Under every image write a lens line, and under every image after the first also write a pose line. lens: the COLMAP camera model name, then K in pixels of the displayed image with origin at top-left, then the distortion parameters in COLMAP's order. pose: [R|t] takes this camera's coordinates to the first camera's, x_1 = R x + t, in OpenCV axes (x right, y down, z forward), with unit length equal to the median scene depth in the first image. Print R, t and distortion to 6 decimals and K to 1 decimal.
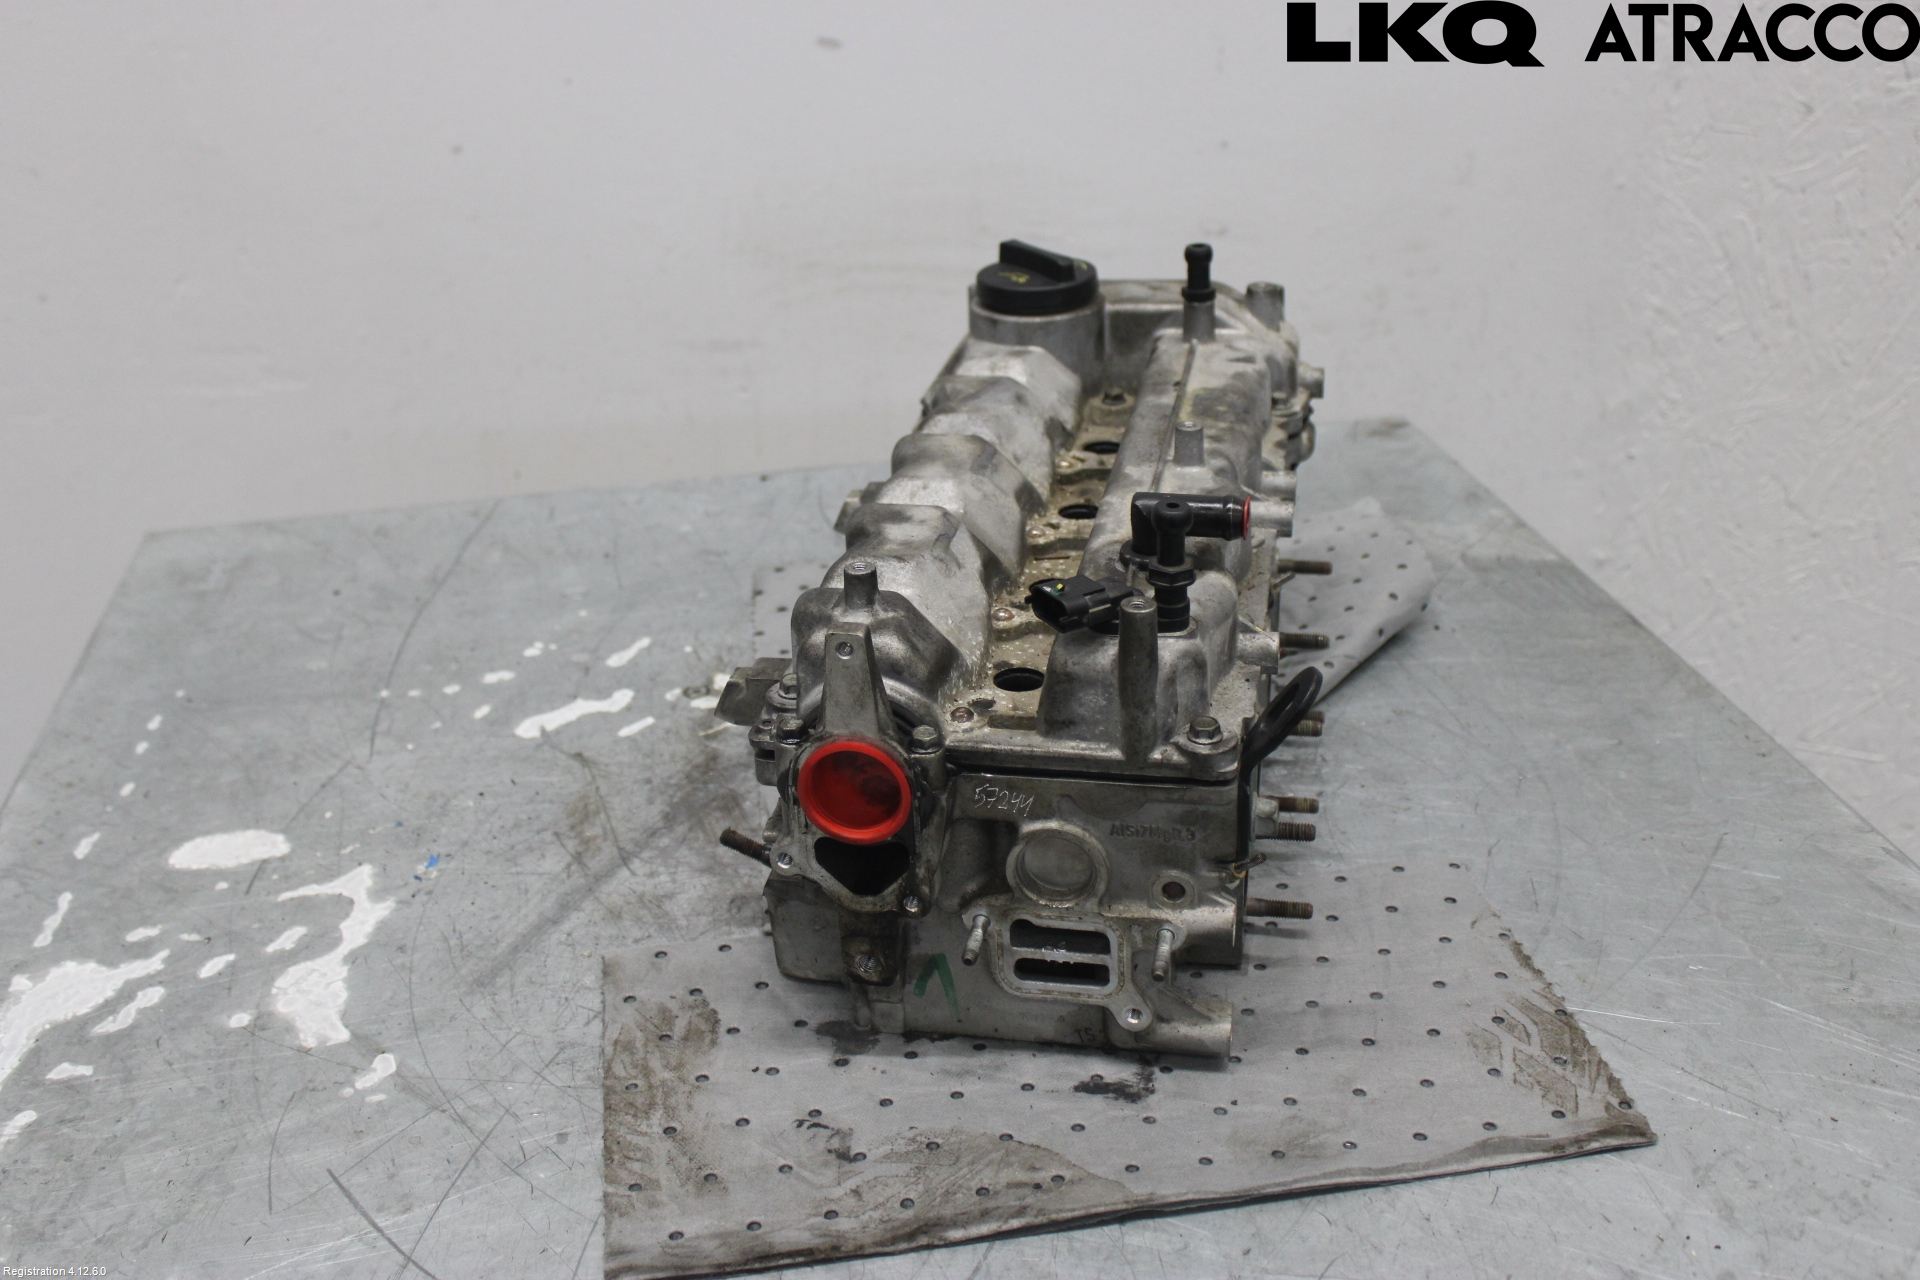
lens RADIAL K [[2152.7, 0, 960.0], [0, 2152.7, 640.0], [0, 0, 1]] dist [0.002721, 0.007839]
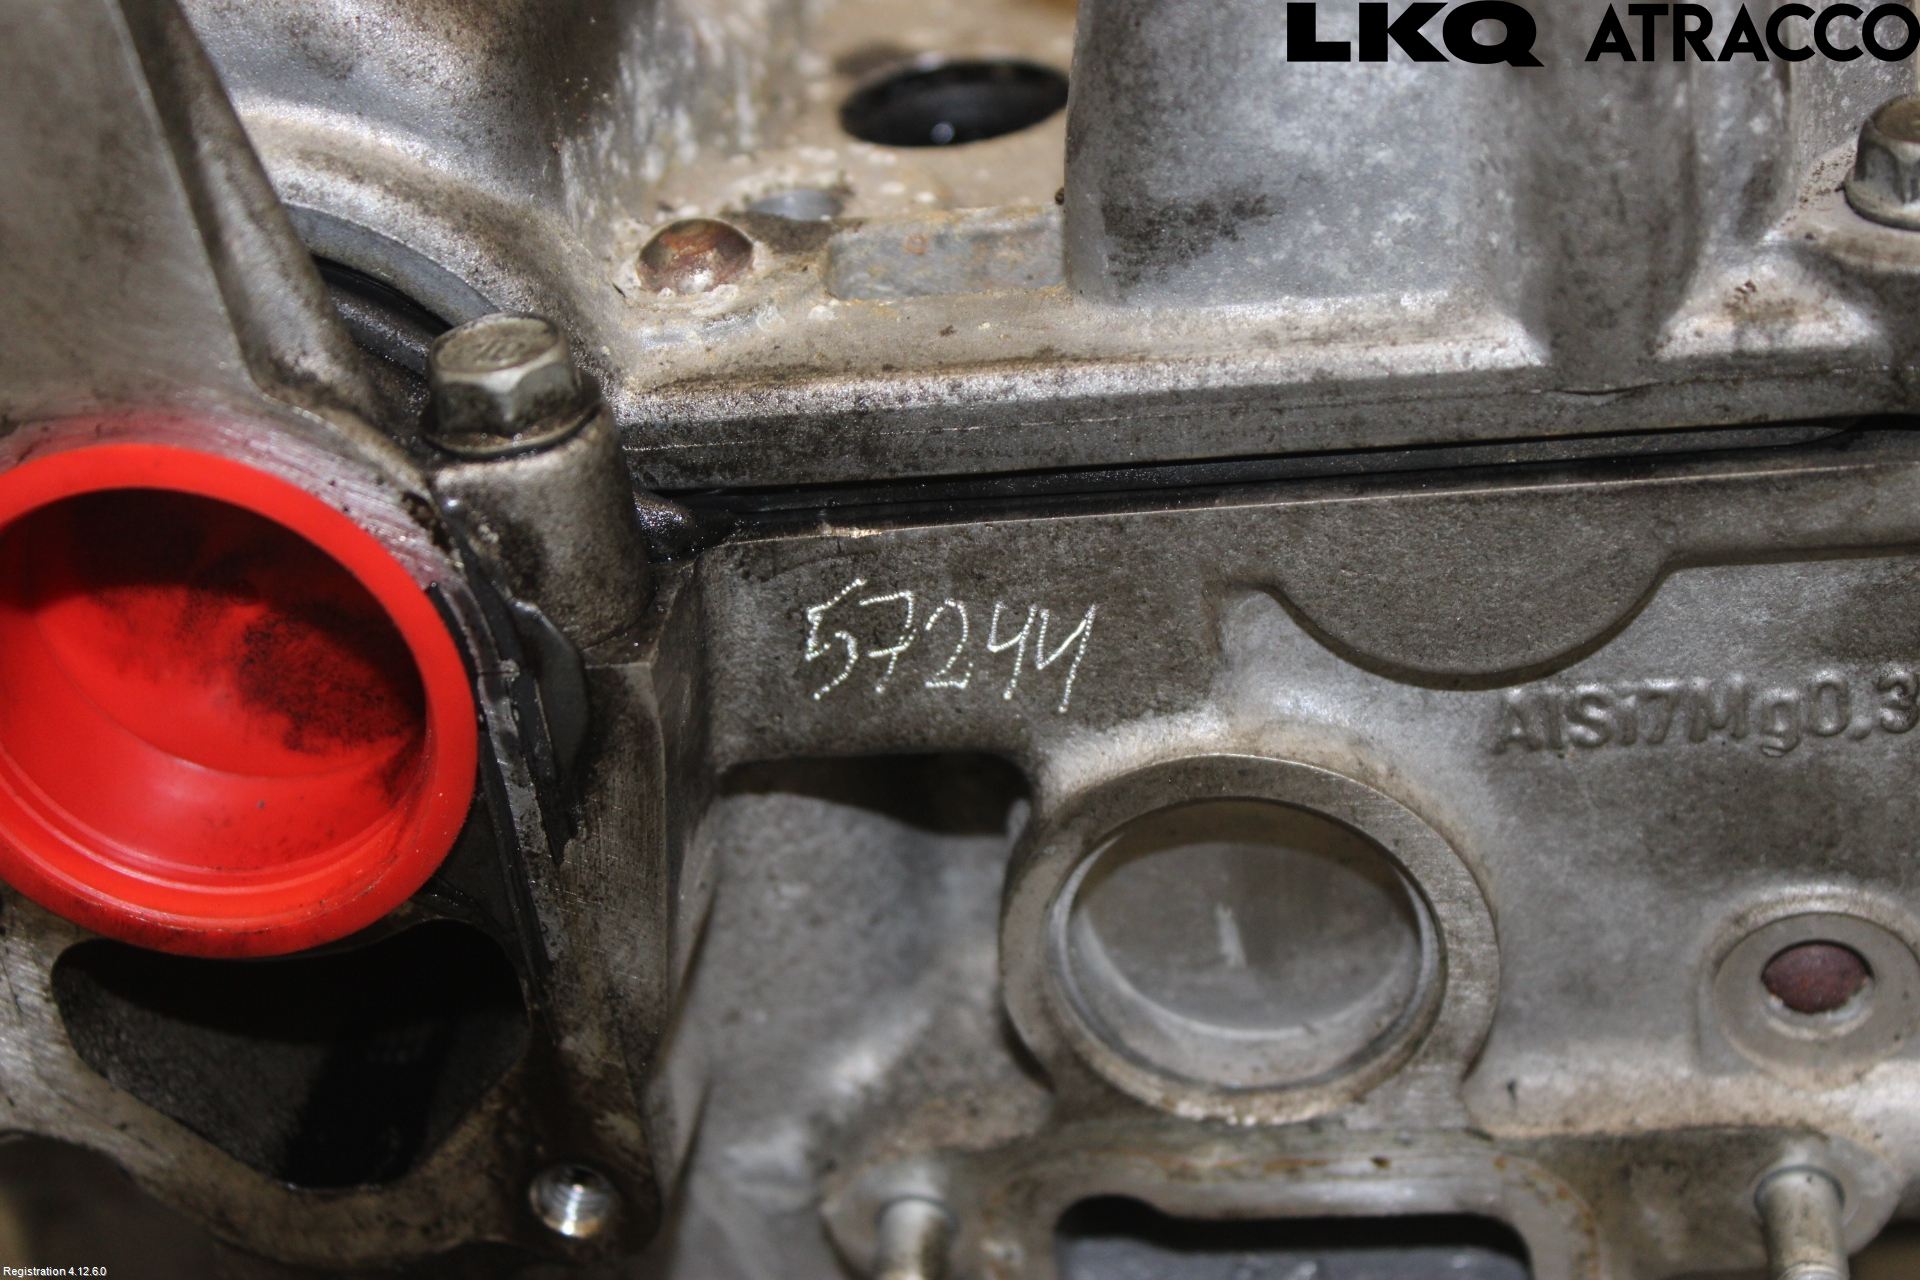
lens RADIAL K [[3929.5, 0, 960.0], [0, 3929.5, 640.0], [0, 0, 1]] dist [0.027151, 0.051924]
pose [[0.992017, -0.124376, 0.020803, 0.013756], [0.122905, 0.990527, 0.061237, 0.051349], [-0.028222, -0.058192, 0.997906, 0.634841]]
